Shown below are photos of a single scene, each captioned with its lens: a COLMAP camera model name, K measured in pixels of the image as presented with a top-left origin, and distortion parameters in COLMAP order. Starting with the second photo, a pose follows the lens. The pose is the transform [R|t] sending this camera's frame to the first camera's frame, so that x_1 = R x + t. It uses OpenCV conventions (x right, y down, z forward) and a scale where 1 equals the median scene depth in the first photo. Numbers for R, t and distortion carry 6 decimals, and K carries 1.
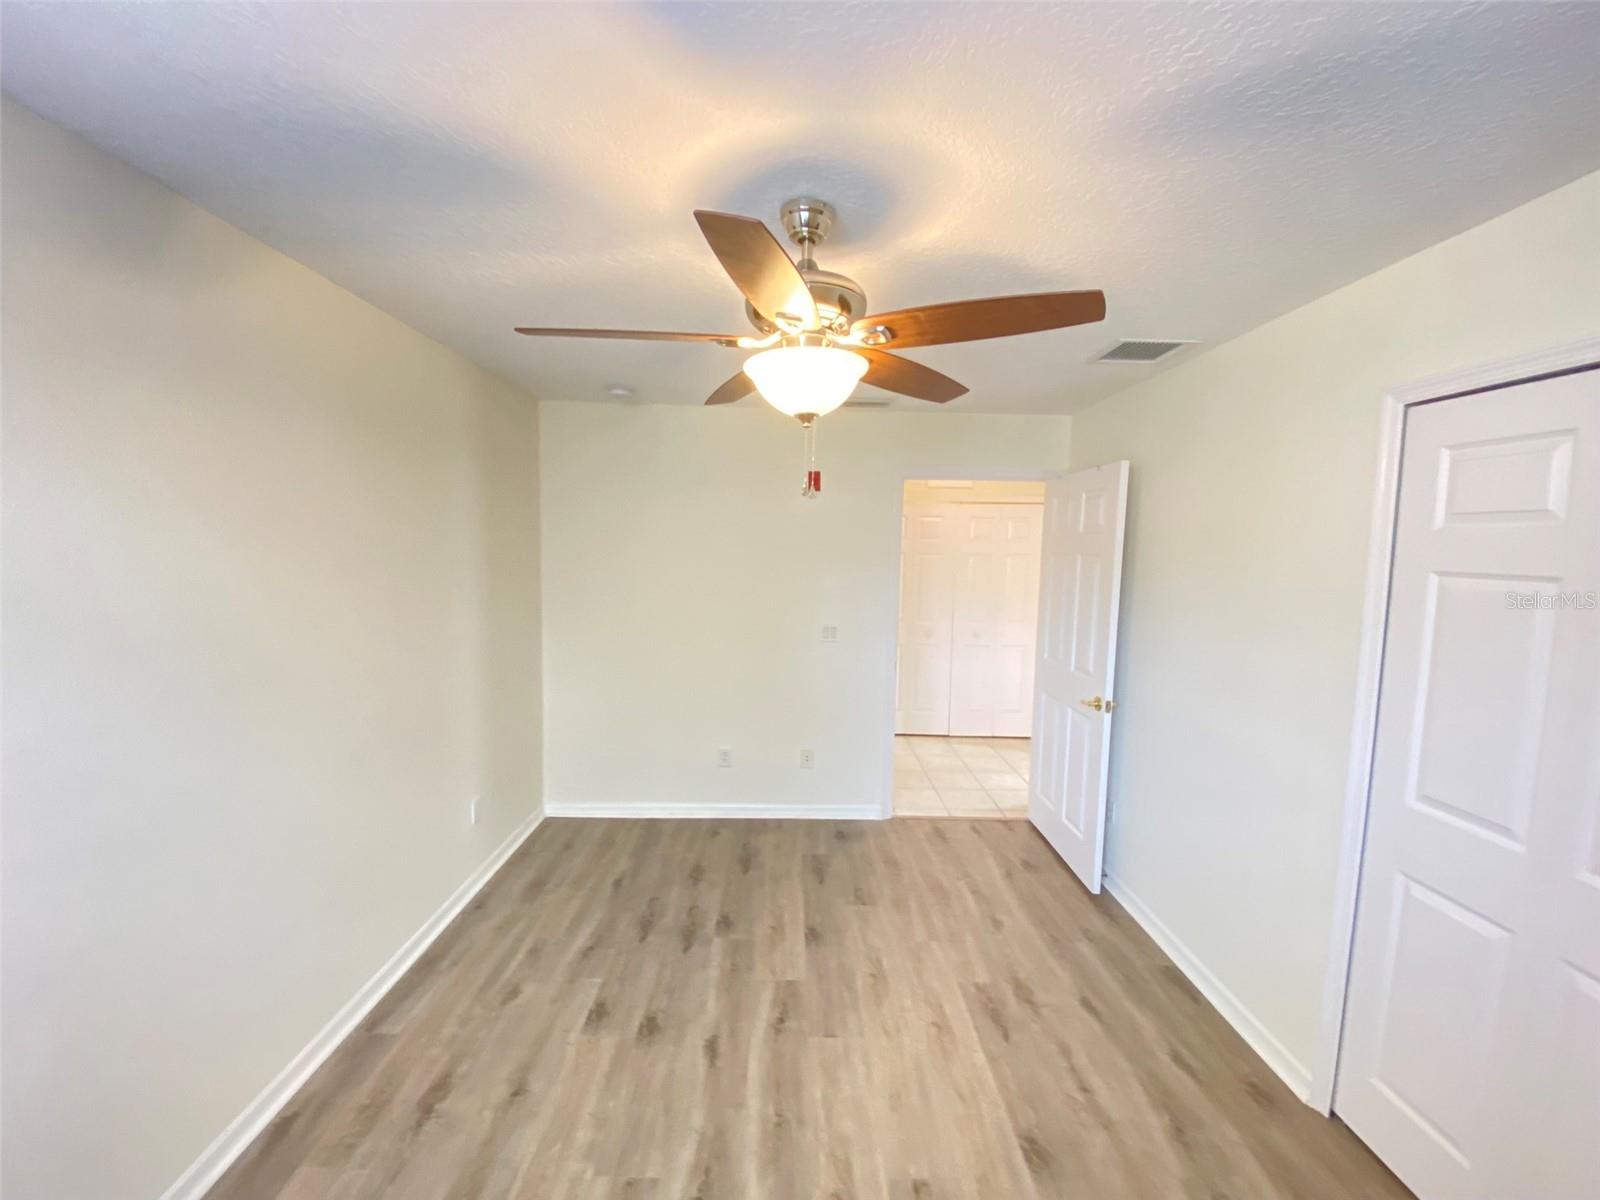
lens RADIAL K [[657.2, 0, 800.0], [0, 657.2, 600.0], [0, 0, 1]] dist [-0.023858, -0.000339]
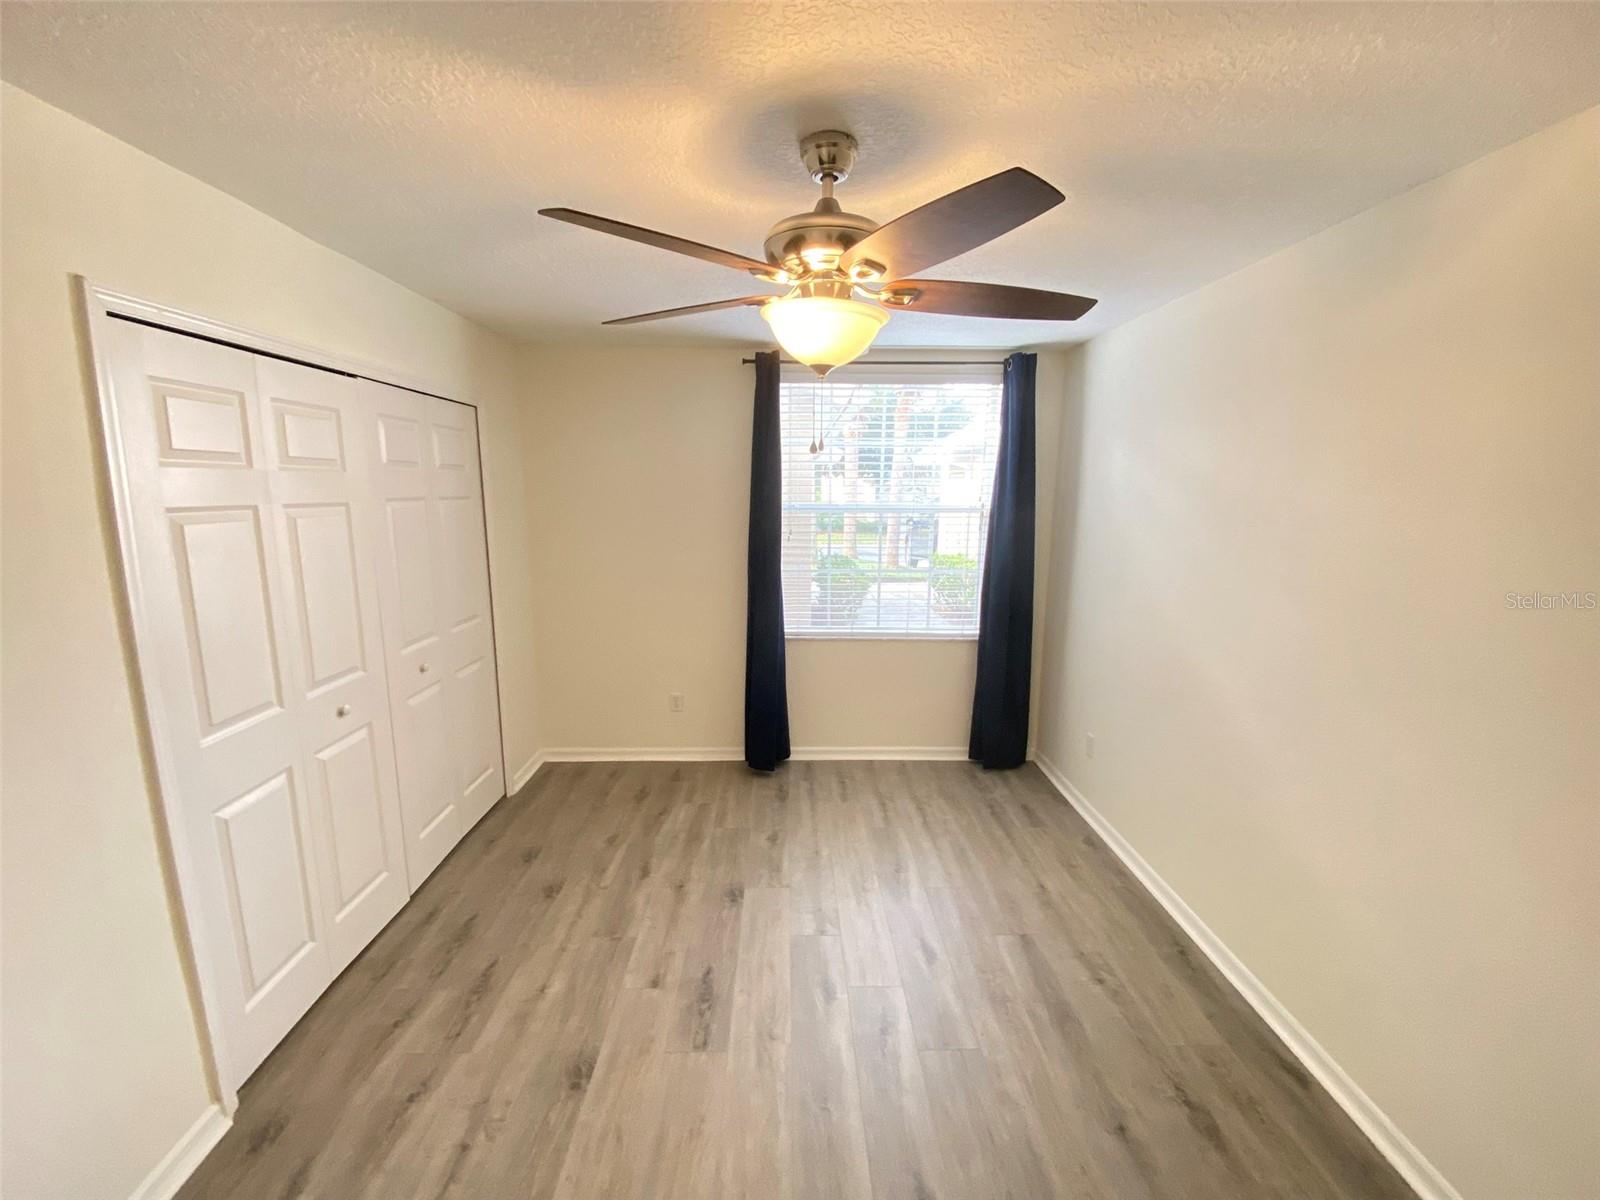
lens RADIAL K [[657.2, 0, 800.0], [0, 657.2, 600.0], [0, 0, 1]] dist [-0.023858, -0.000339]
pose [[-0.999441, -0.032222, -0.008855, 0.040290], [-0.033417, 0.964778, 0.260933, -0.175274], [0.000135, 0.261083, -0.965316, 1.794225]]
